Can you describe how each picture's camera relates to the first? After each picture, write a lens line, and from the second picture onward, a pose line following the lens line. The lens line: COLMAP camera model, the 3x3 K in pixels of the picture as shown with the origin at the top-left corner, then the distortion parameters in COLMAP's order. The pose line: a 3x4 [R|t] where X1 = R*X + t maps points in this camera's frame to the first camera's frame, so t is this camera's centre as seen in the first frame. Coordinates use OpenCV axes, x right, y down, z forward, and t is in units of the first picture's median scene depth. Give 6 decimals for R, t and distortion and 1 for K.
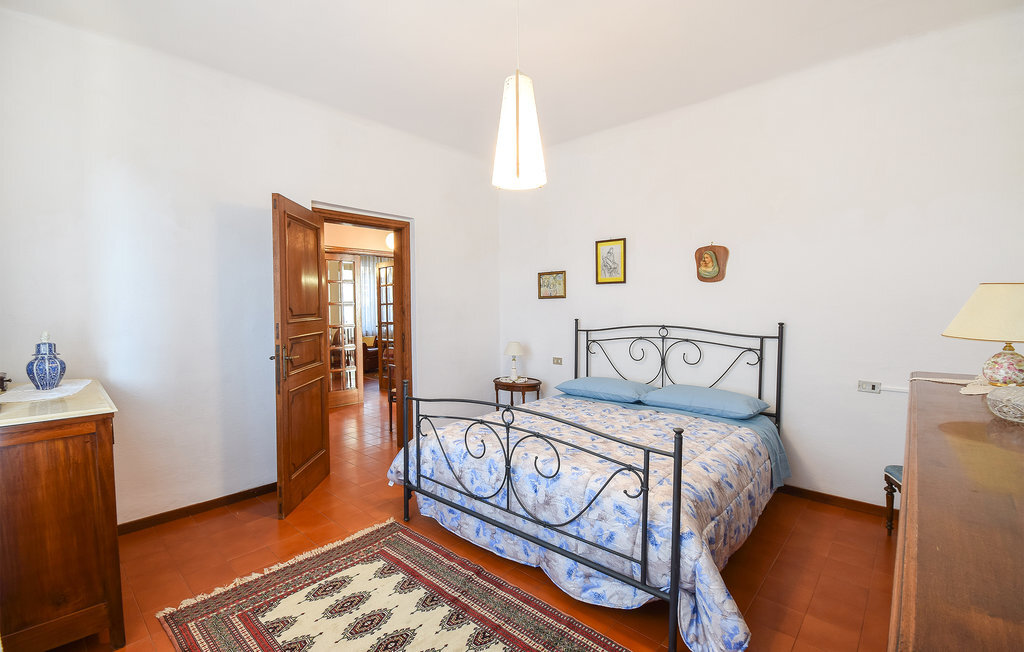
lens RADIAL K [[450.2, 0, 512.0], [0, 450.2, 326.0], [0, 0, 1]] dist [-0.002067, -0.000127]
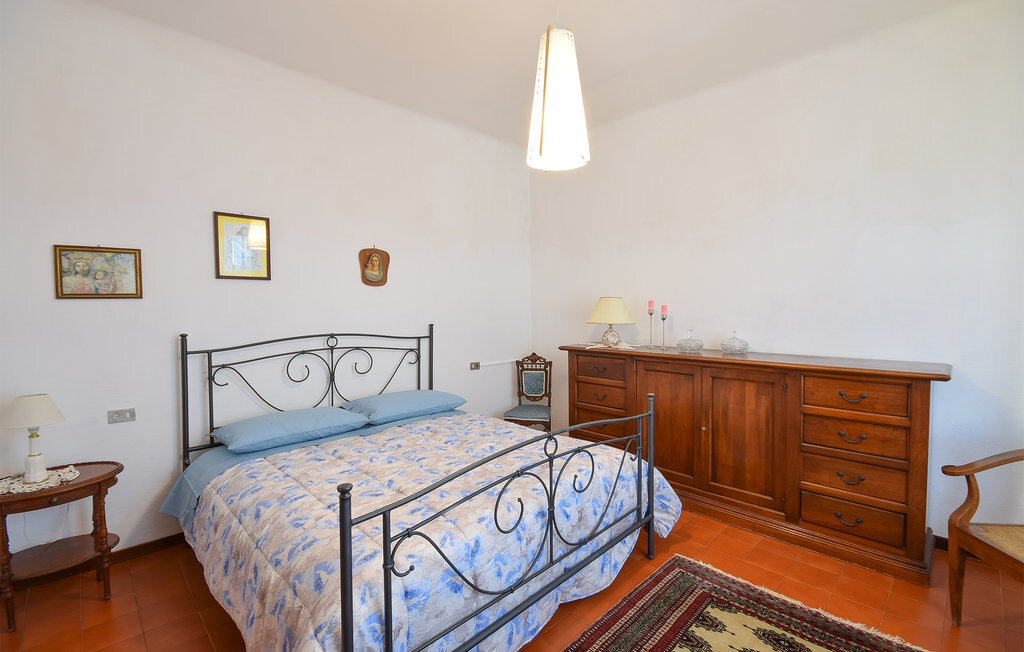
lens RADIAL K [[450.2, 0, 512.0], [0, 450.2, 326.0], [0, 0, 1]] dist [-0.002067, -0.000127]
pose [[0.060909, -0.037872, 0.997425, -0.514577], [0.054400, 0.997921, 0.034569, -0.028613], [-0.996660, 0.052154, 0.062843, 0.644635]]
